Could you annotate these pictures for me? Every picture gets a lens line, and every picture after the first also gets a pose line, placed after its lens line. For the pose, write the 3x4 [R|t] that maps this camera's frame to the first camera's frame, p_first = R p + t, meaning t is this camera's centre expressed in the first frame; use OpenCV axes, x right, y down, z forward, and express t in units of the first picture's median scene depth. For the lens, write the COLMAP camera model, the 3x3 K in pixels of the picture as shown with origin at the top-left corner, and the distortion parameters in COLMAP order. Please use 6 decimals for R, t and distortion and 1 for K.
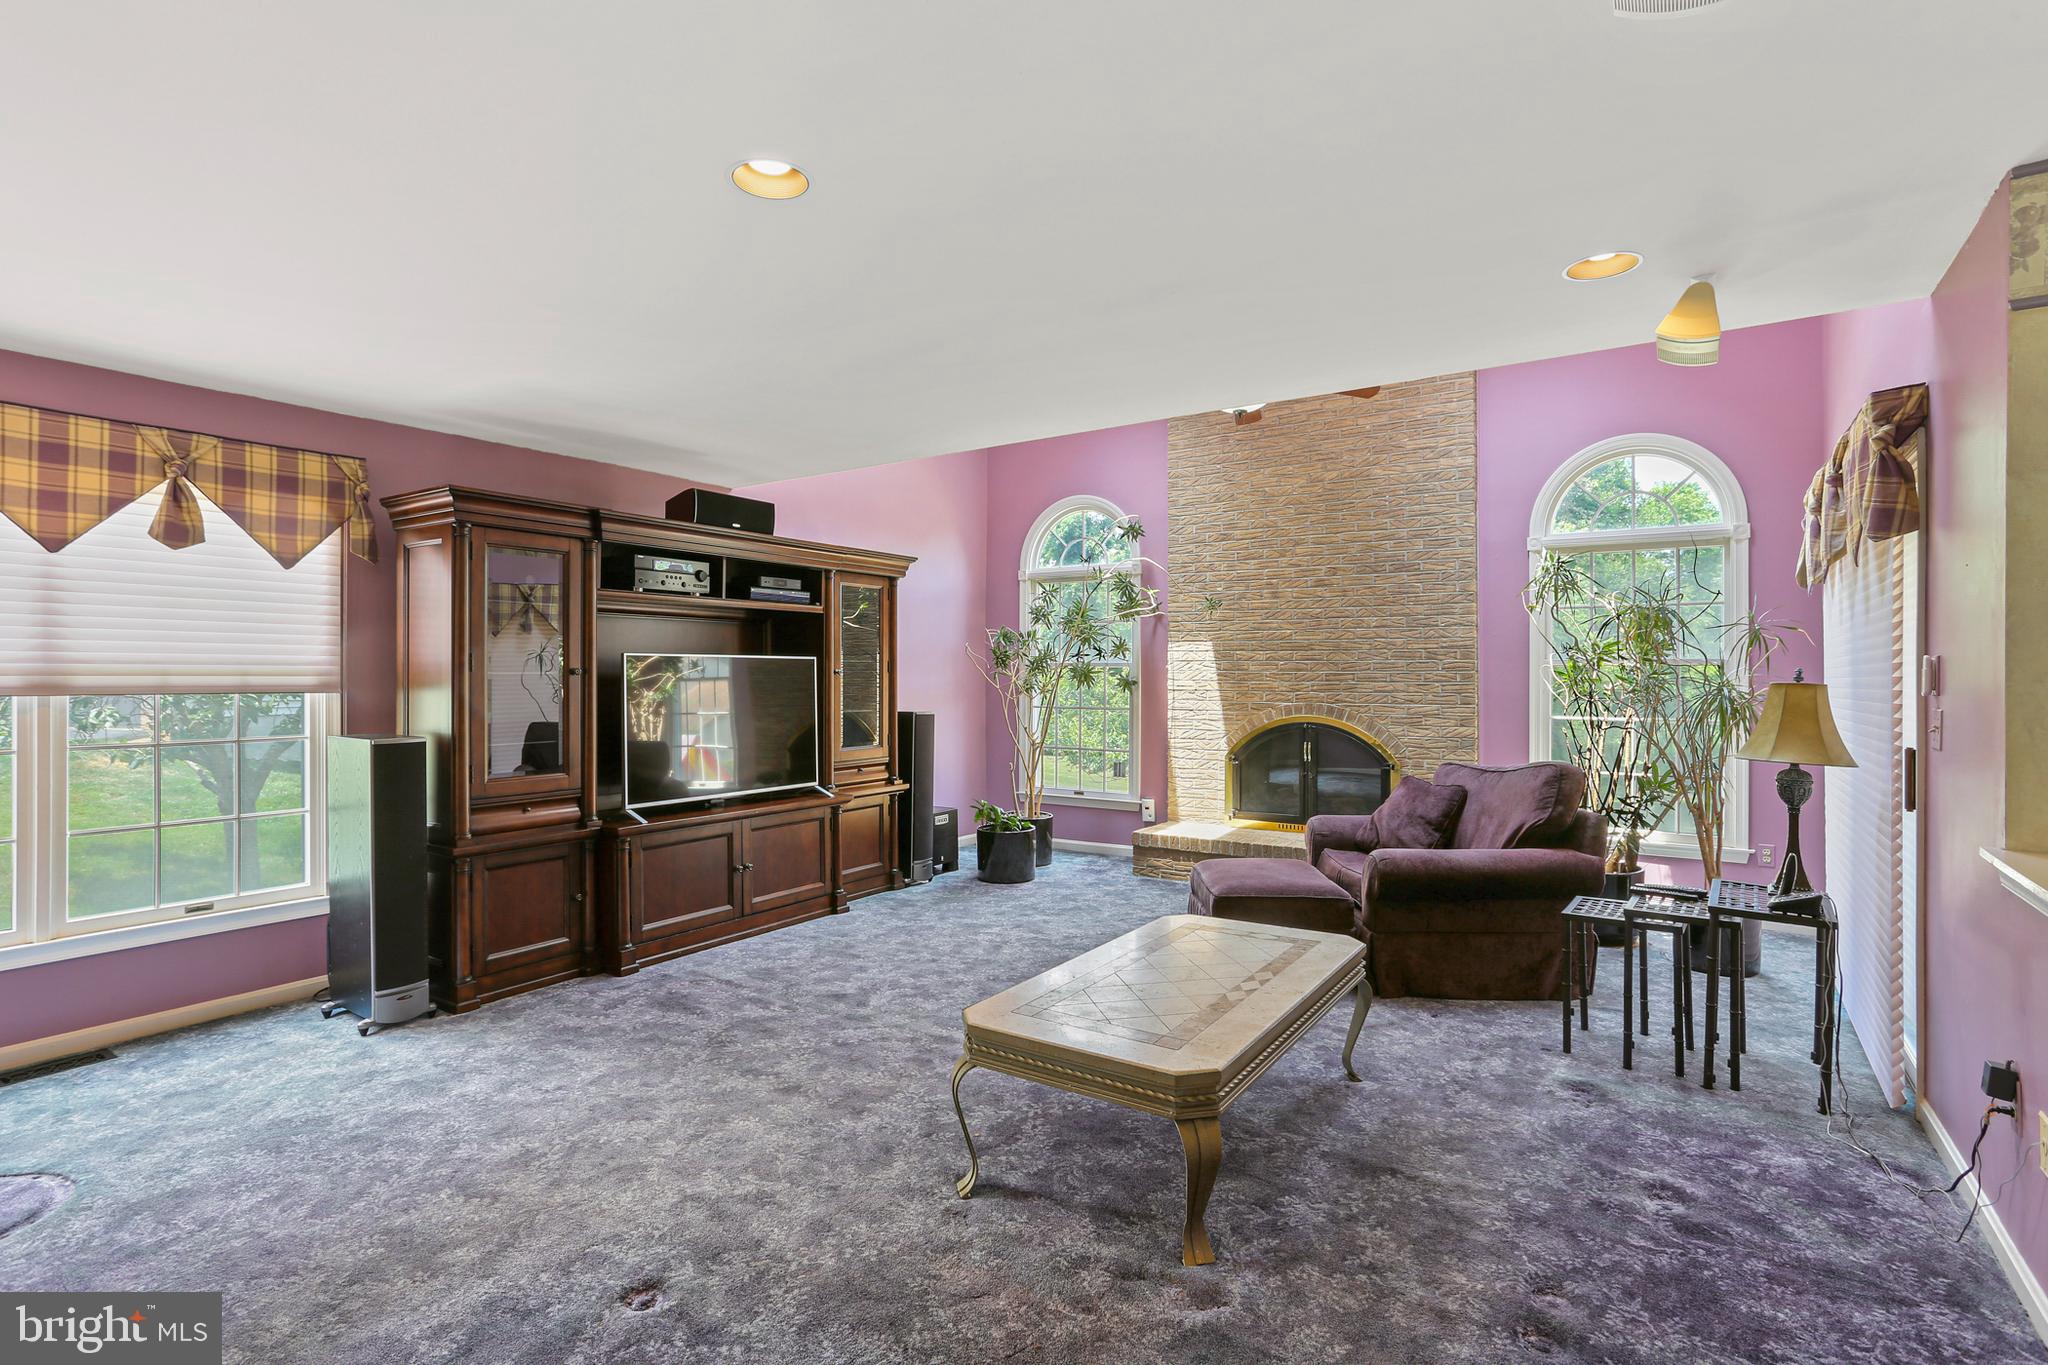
lens RADIAL K [[1001.6, 0, 1035.9], [0, 1001.6, 665.8], [0, 0, 1]] dist [-0.034646, 0.010096]
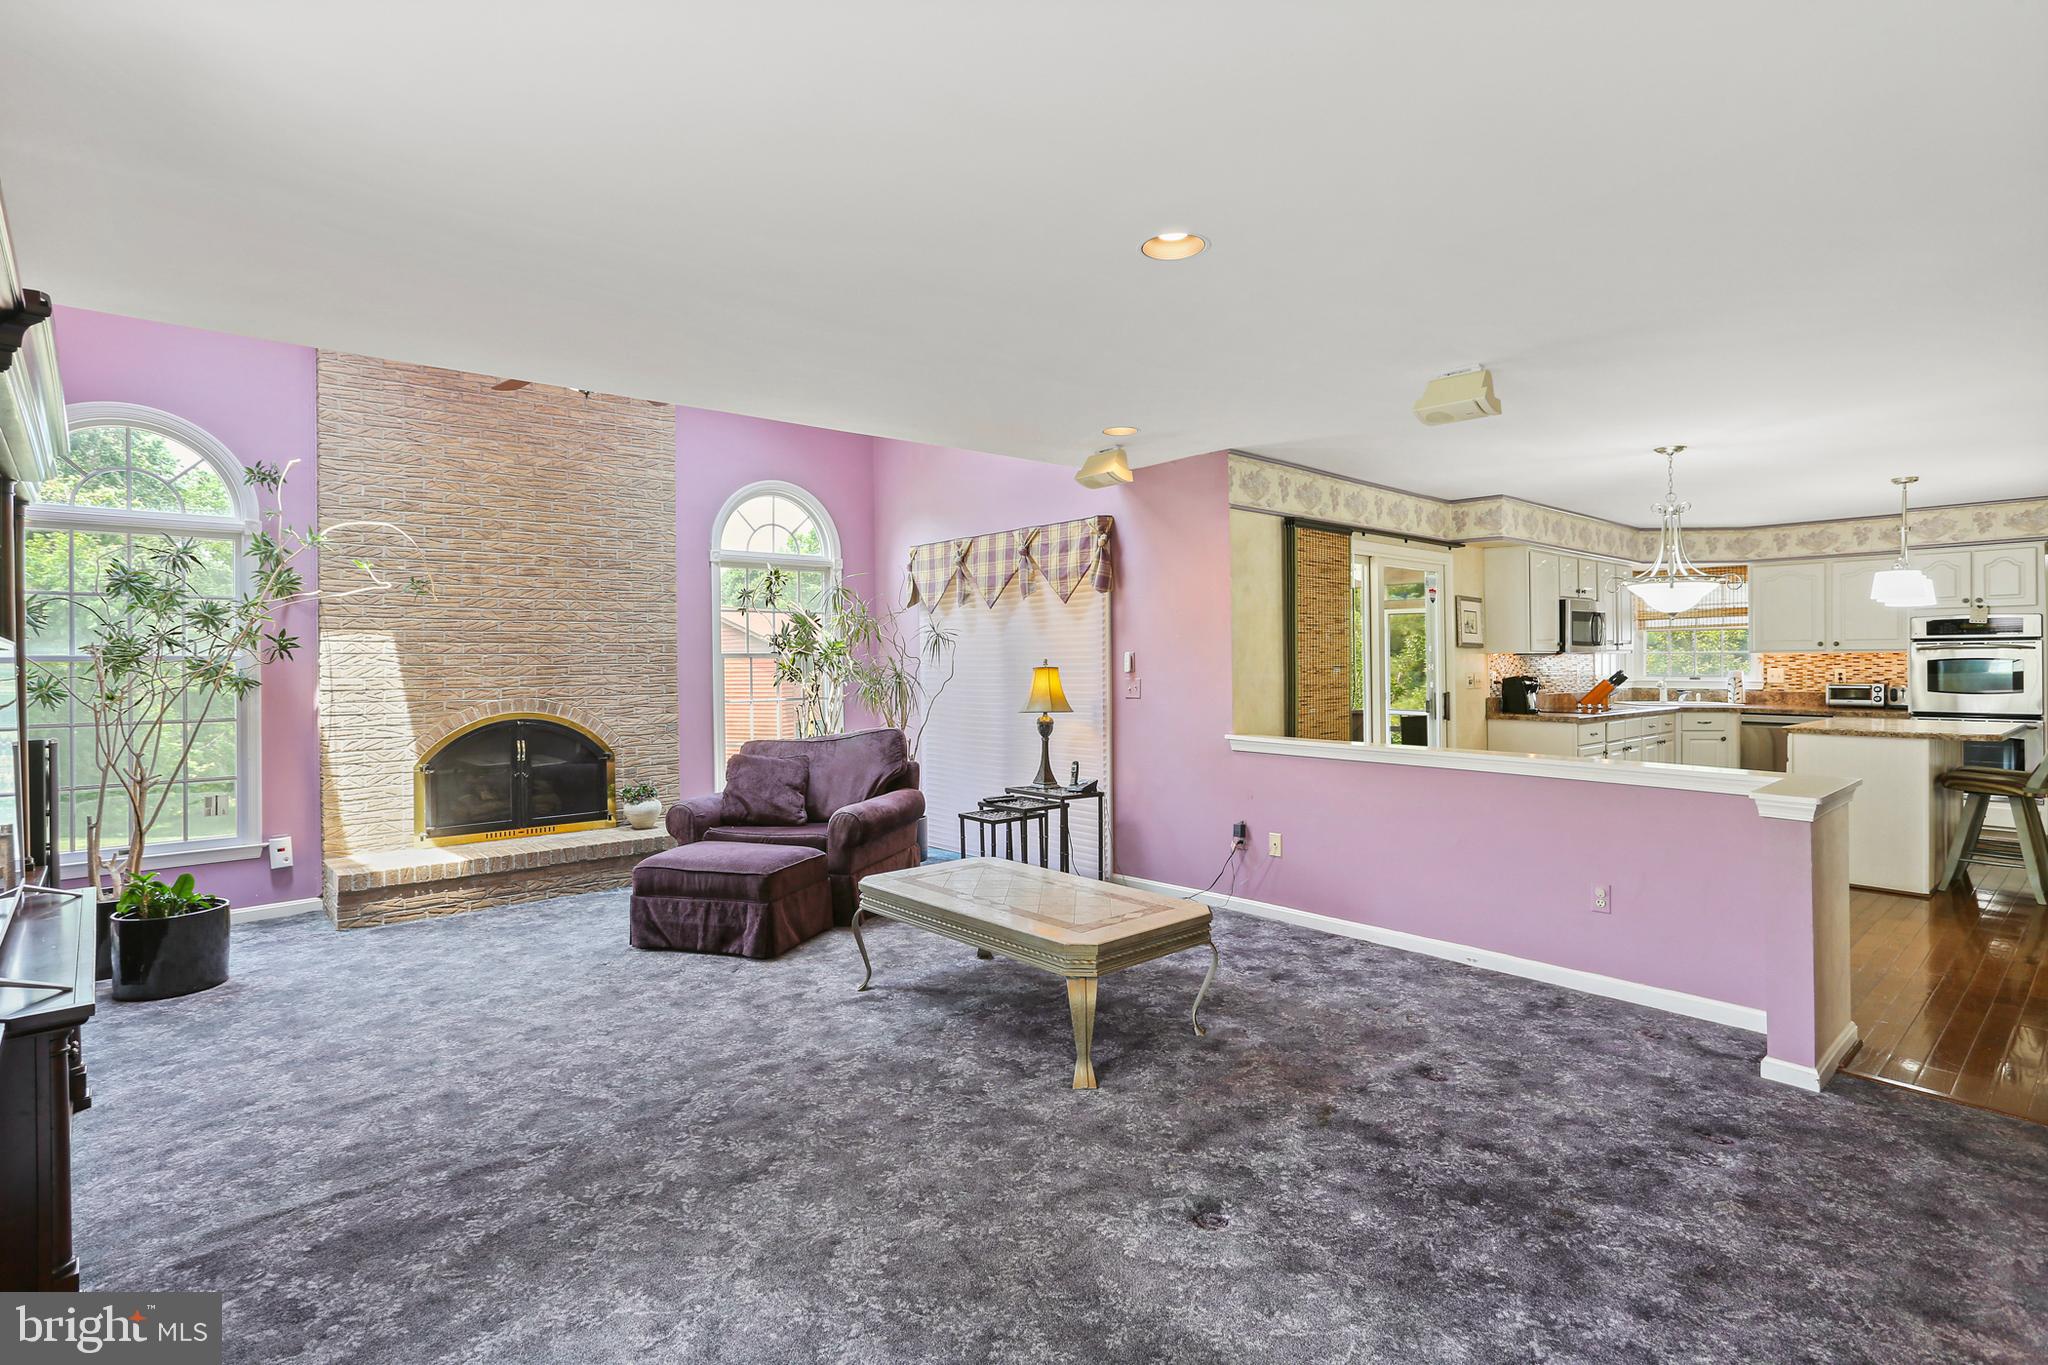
lens RADIAL K [[1001.6, 0, 1014.2], [0, 1001.6, 669.2], [0, 0, 1]] dist [-0.034646, 0.010096]
pose [[0.251743, -0.012674, 0.967711, -0.541109], [0.003684, 0.999920, 0.012137, -0.000187], [-0.967787, 0.000509, 0.251770, 0.328937]]
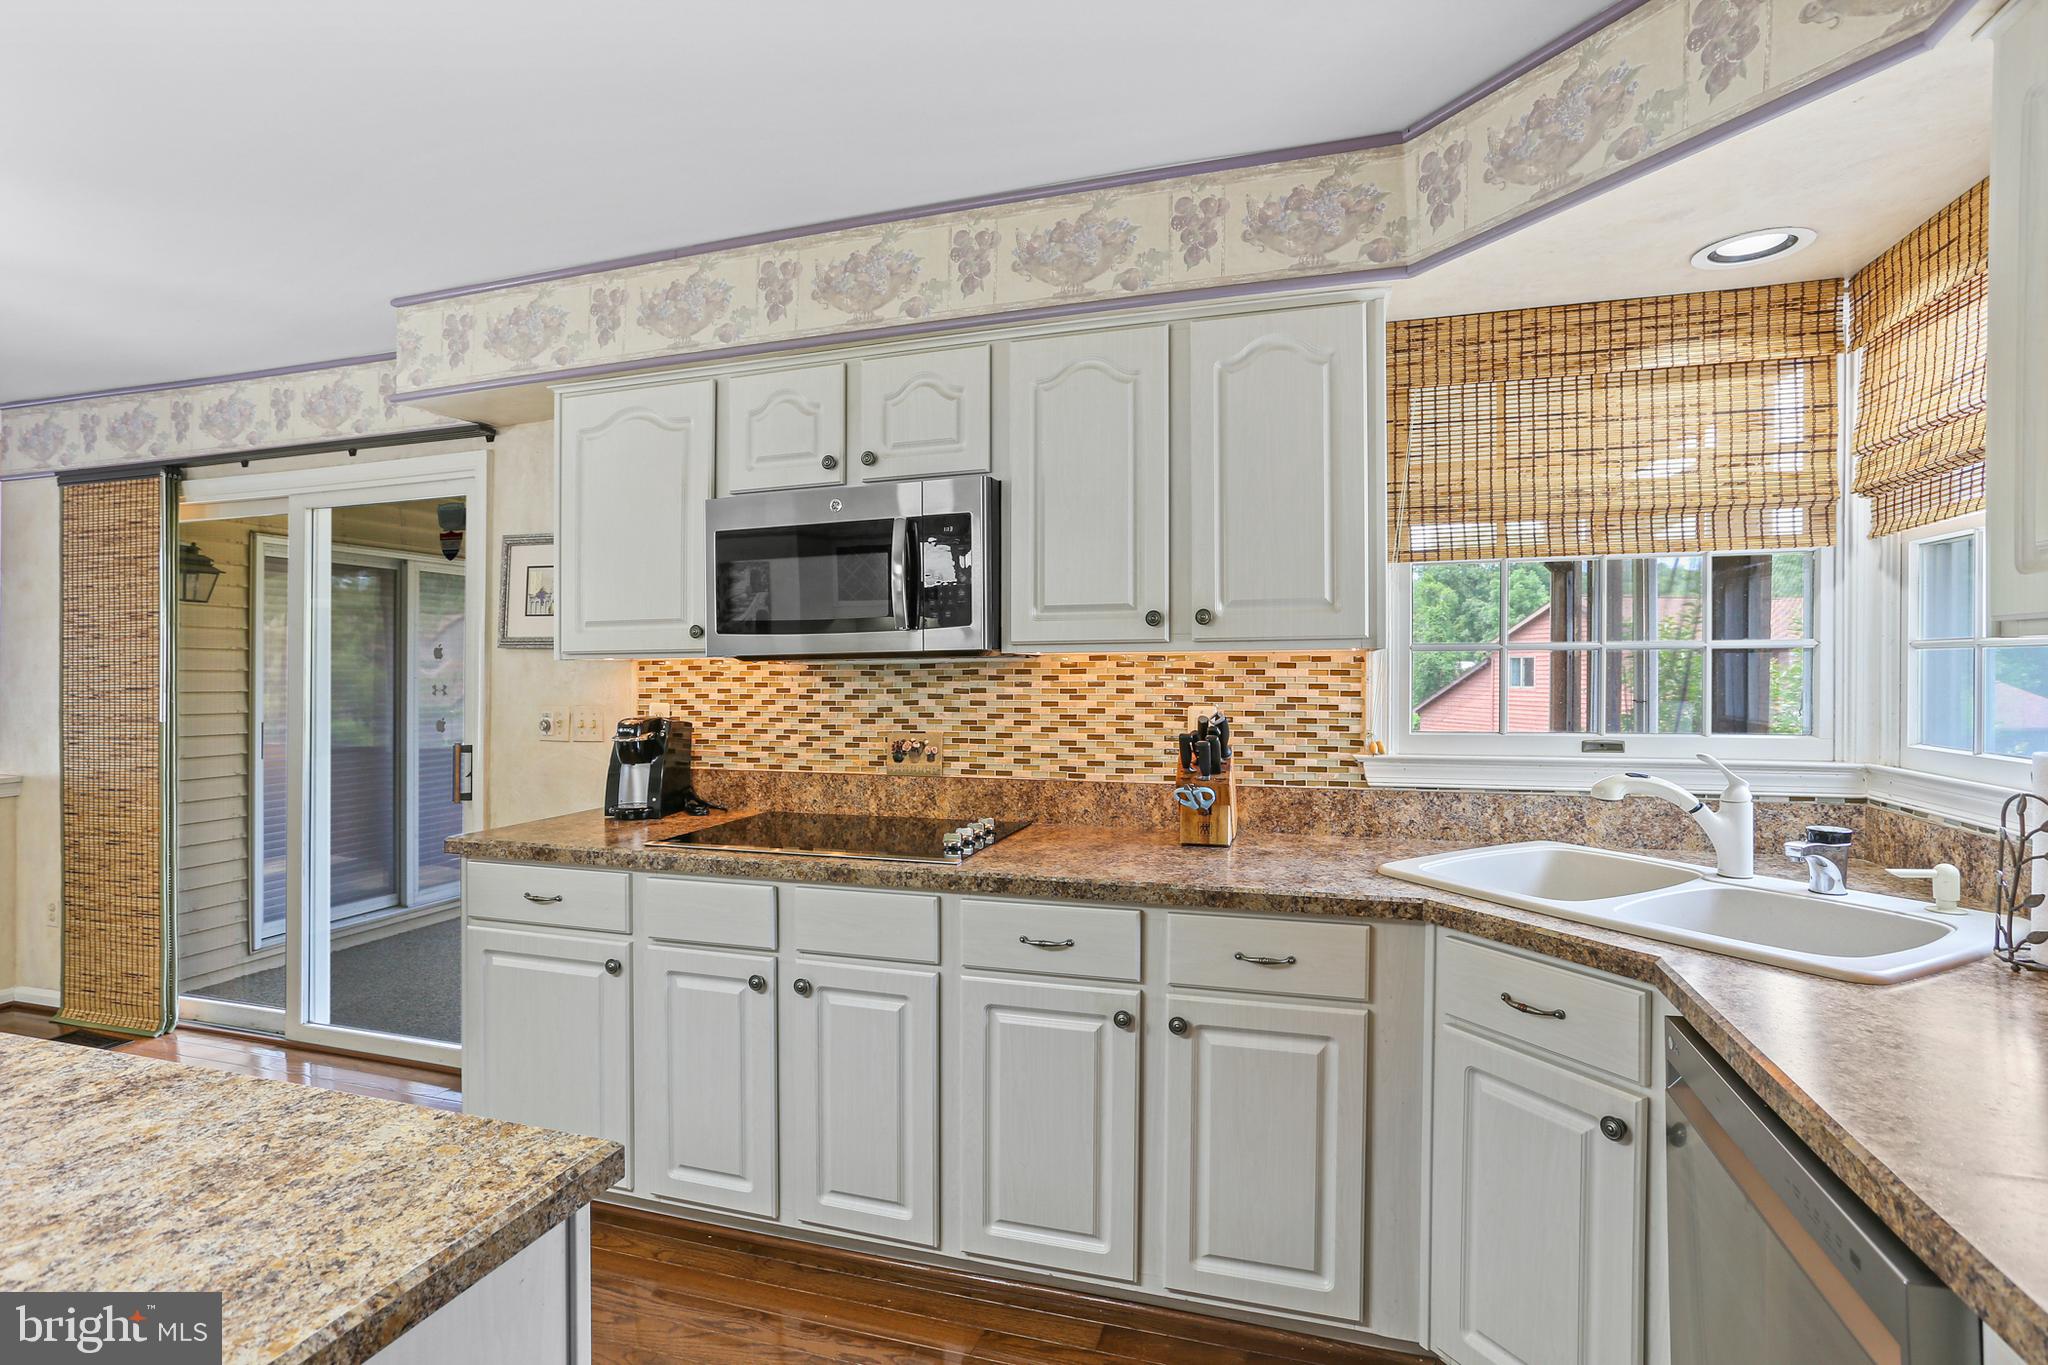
lens RADIAL K [[1001.6, 0, 1018.7], [0, 1001.6, 677.8], [0, 0, 1]] dist [-0.034646, 0.010096]
pose [[0.956192, -0.014715, 0.292369, -0.357083], [0.011194, 0.999843, 0.013713, -0.000009], [-0.292525, -0.009840, 0.956207, 0.221069]]
